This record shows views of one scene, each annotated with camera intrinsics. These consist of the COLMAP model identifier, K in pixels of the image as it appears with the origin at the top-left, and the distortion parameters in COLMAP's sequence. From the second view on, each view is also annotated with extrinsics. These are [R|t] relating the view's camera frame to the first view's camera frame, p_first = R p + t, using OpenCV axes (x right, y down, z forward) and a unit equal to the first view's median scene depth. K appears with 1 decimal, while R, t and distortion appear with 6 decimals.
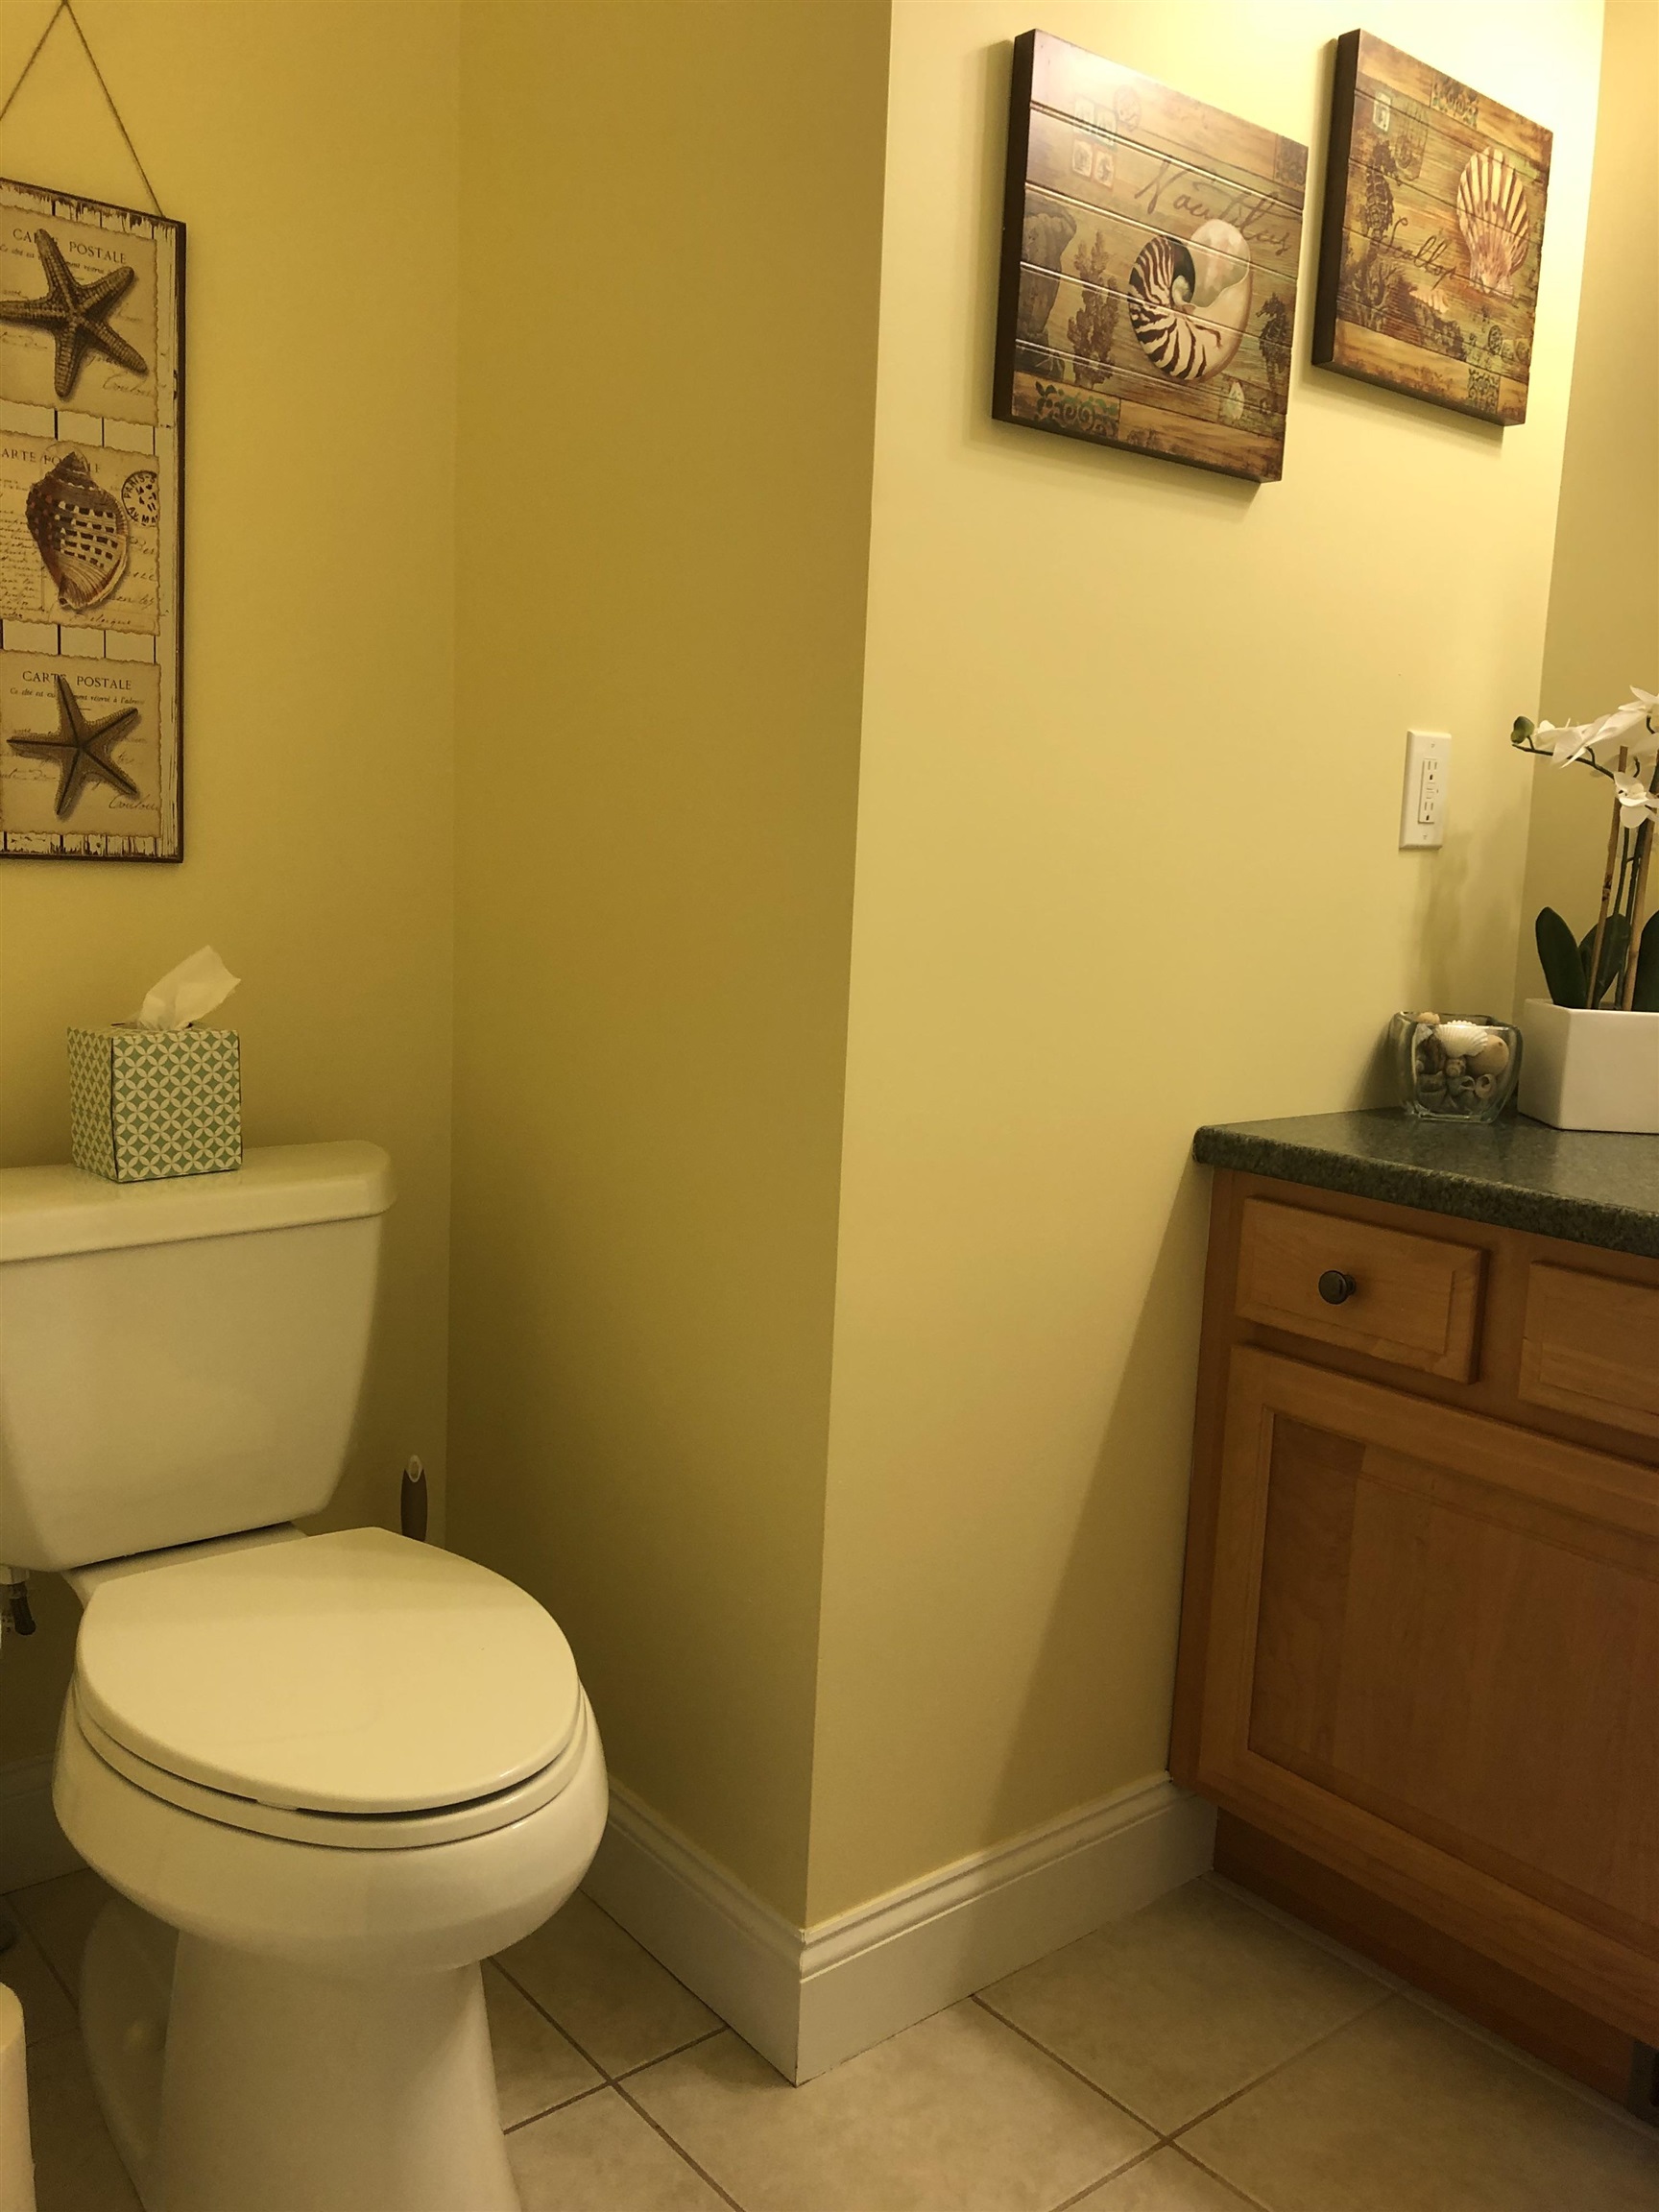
lens RADIAL K [[1818.3, 0, 829.7], [0, 1818.3, 1067.9], [0, 0, 1]] dist [0.036238, -0.034658]
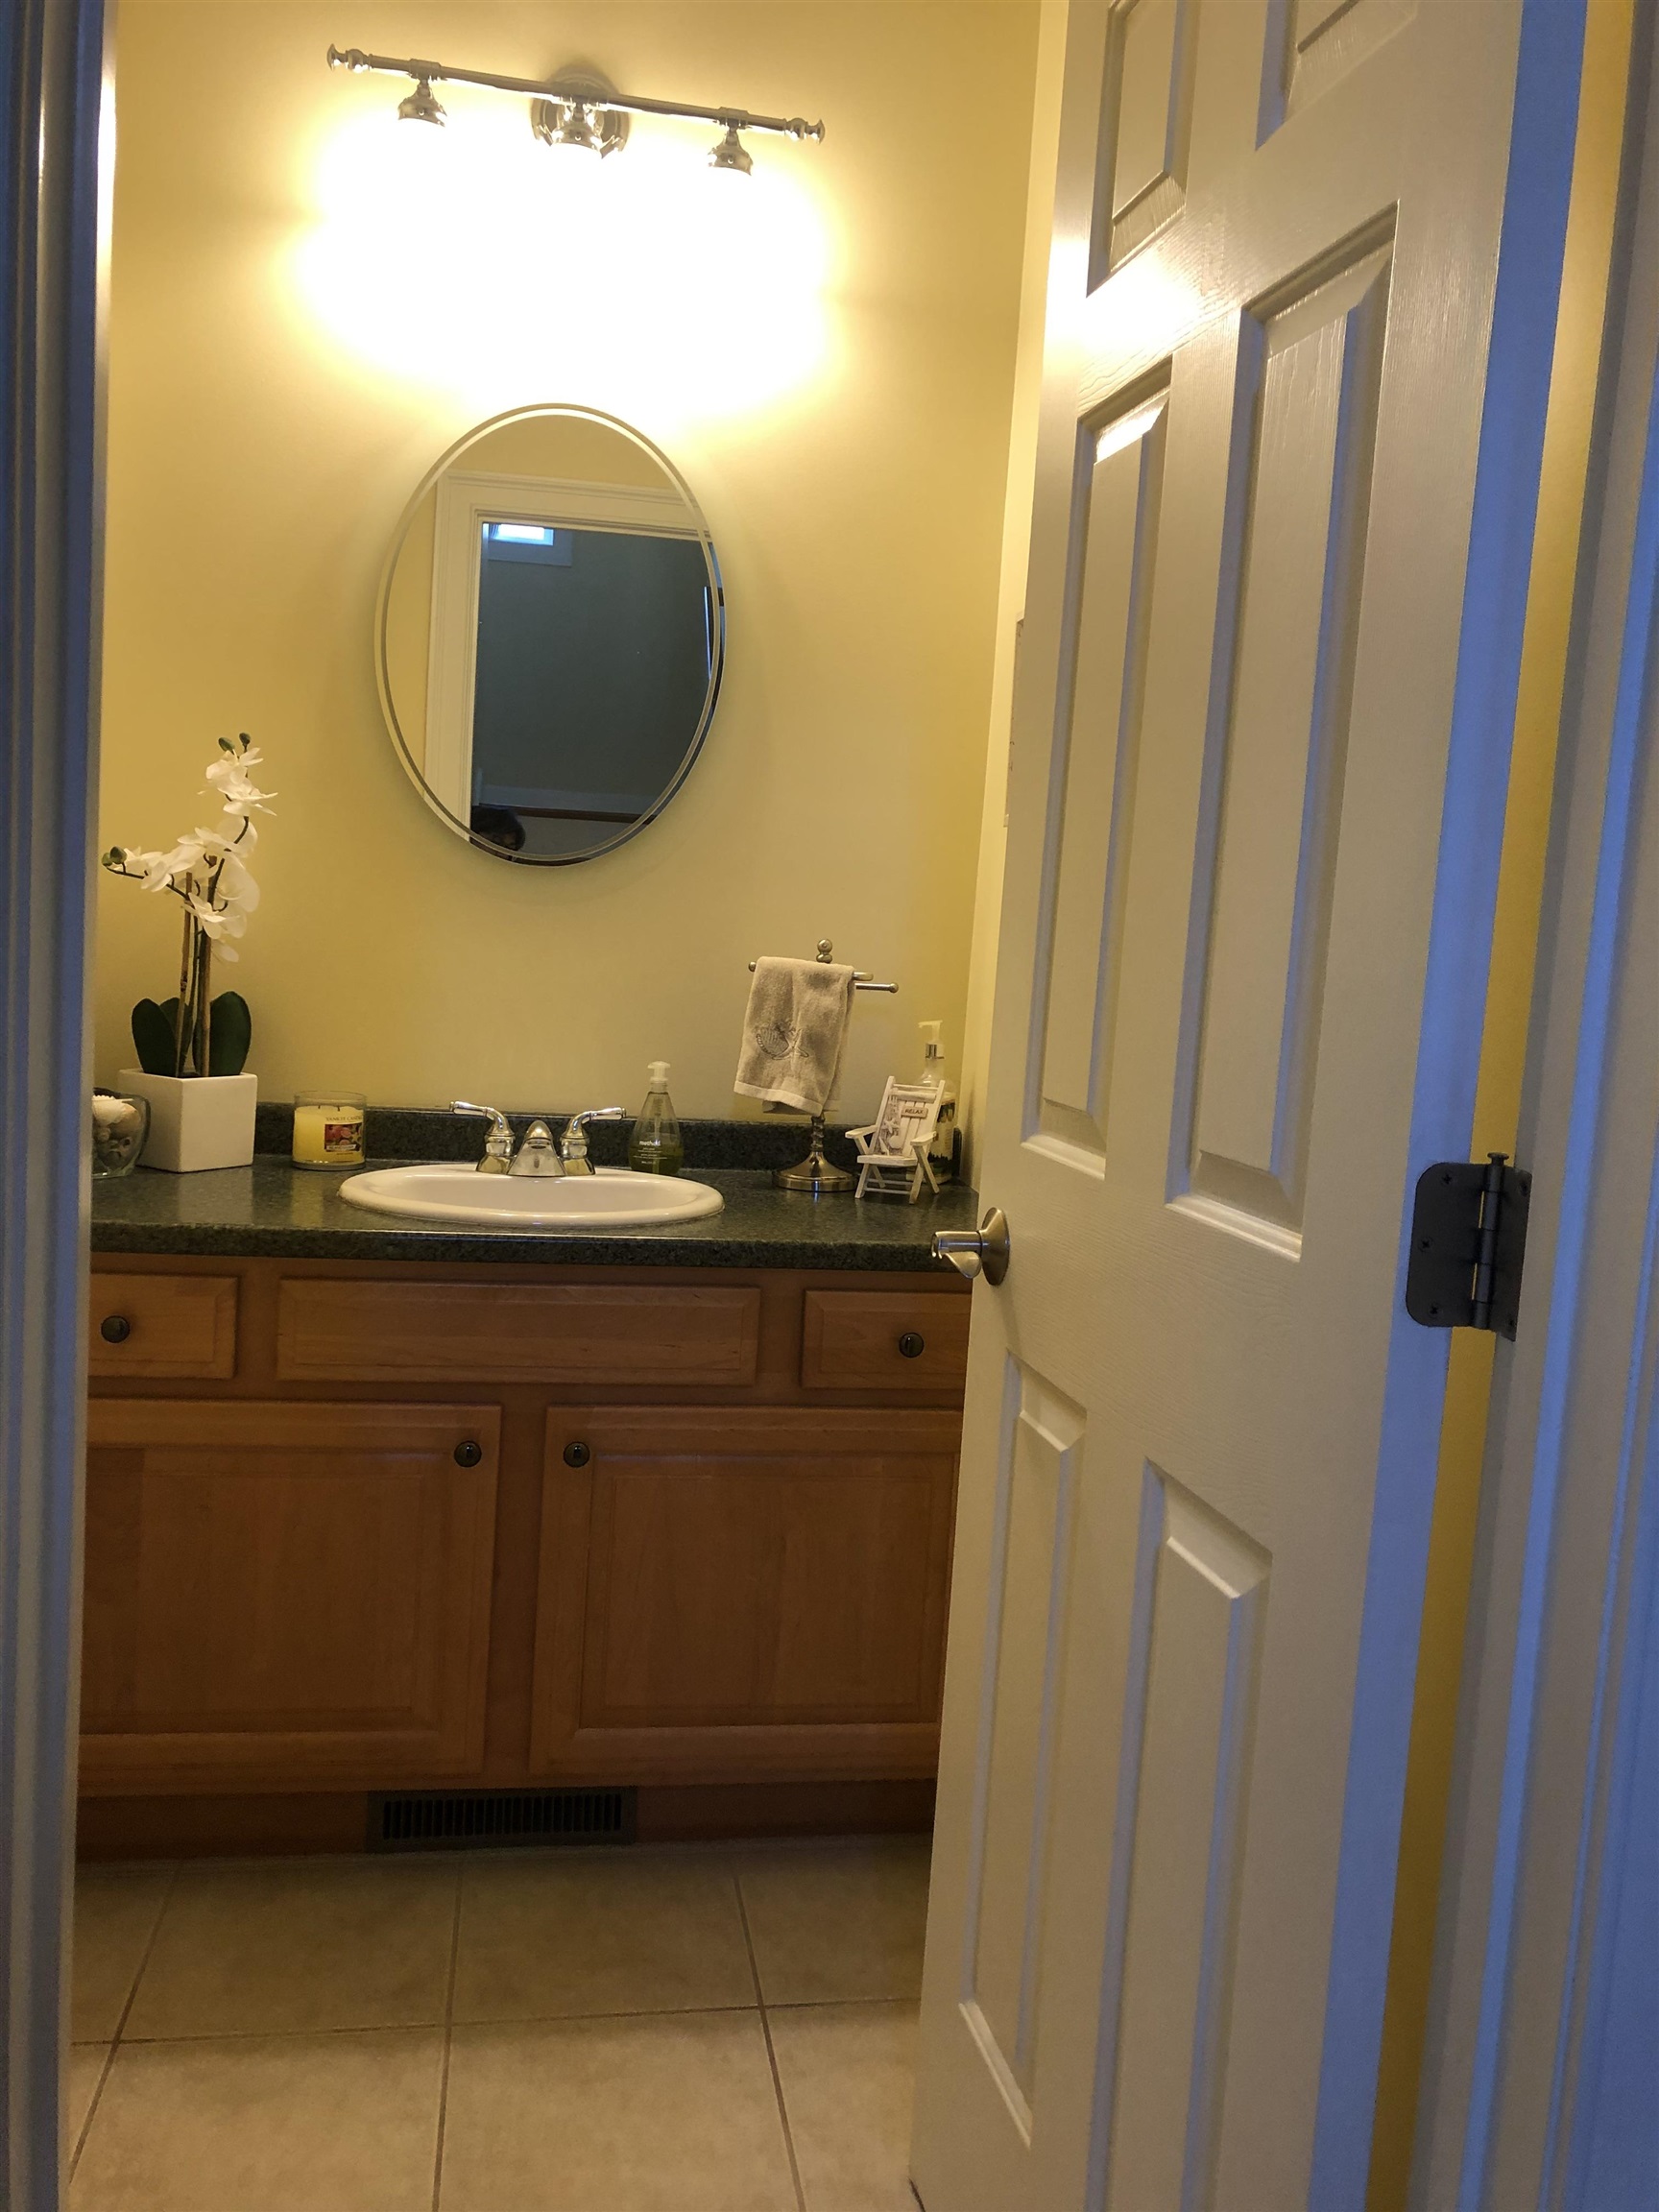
lens RADIAL K [[1818.3, 0, 825.9], [0, 1818.3, 1105.7], [0, 0, 1]] dist [0.036238, -0.034658]
pose [[0.475680, -0.099649, 0.873956, -0.576328], [0.060974, 0.994908, 0.080253, -0.102538], [-0.877502, 0.015114, 0.479334, -0.012901]]
